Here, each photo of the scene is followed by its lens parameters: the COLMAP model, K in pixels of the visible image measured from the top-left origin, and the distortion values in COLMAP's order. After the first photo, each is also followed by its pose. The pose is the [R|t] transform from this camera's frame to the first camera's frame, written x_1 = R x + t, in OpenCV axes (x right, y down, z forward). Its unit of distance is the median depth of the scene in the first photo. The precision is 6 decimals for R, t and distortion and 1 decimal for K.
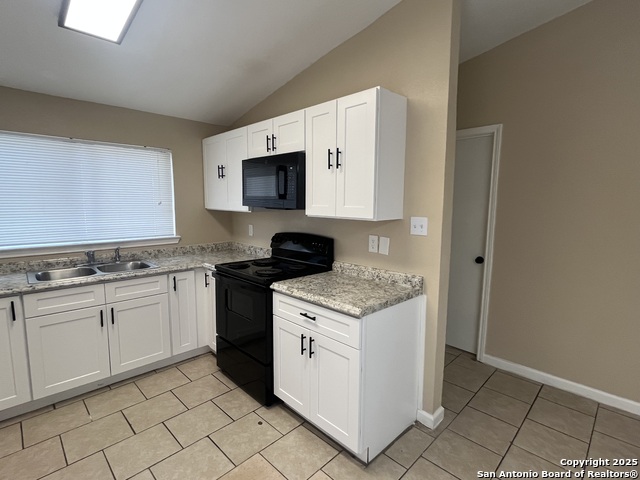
lens RADIAL K [[316.0, 0, 319.3], [0, 316.0, 238.9], [0, 0, 1]] dist [-0.000602, -0.001469]
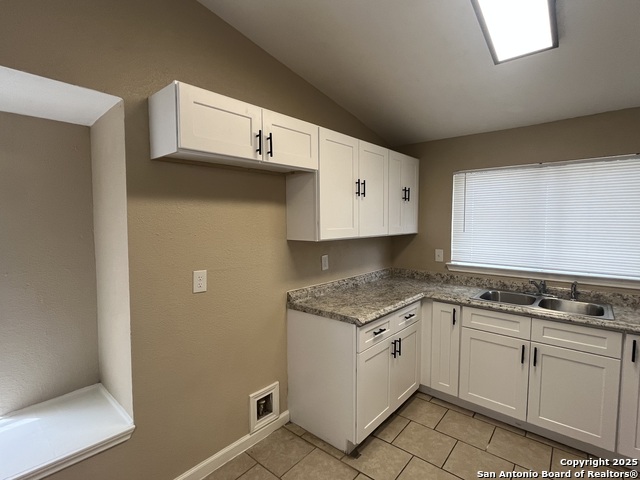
lens RADIAL K [[316.0, 0, 318.5], [0, 316.0, 239.1], [0, 0, 1]] dist [-0.000602, -0.001469]
pose [[0.087127, 0.049000, -0.994991, 0.169188], [-0.118543, 0.992203, 0.038482, -0.049062], [0.989119, 0.114597, 0.092256, 0.302450]]
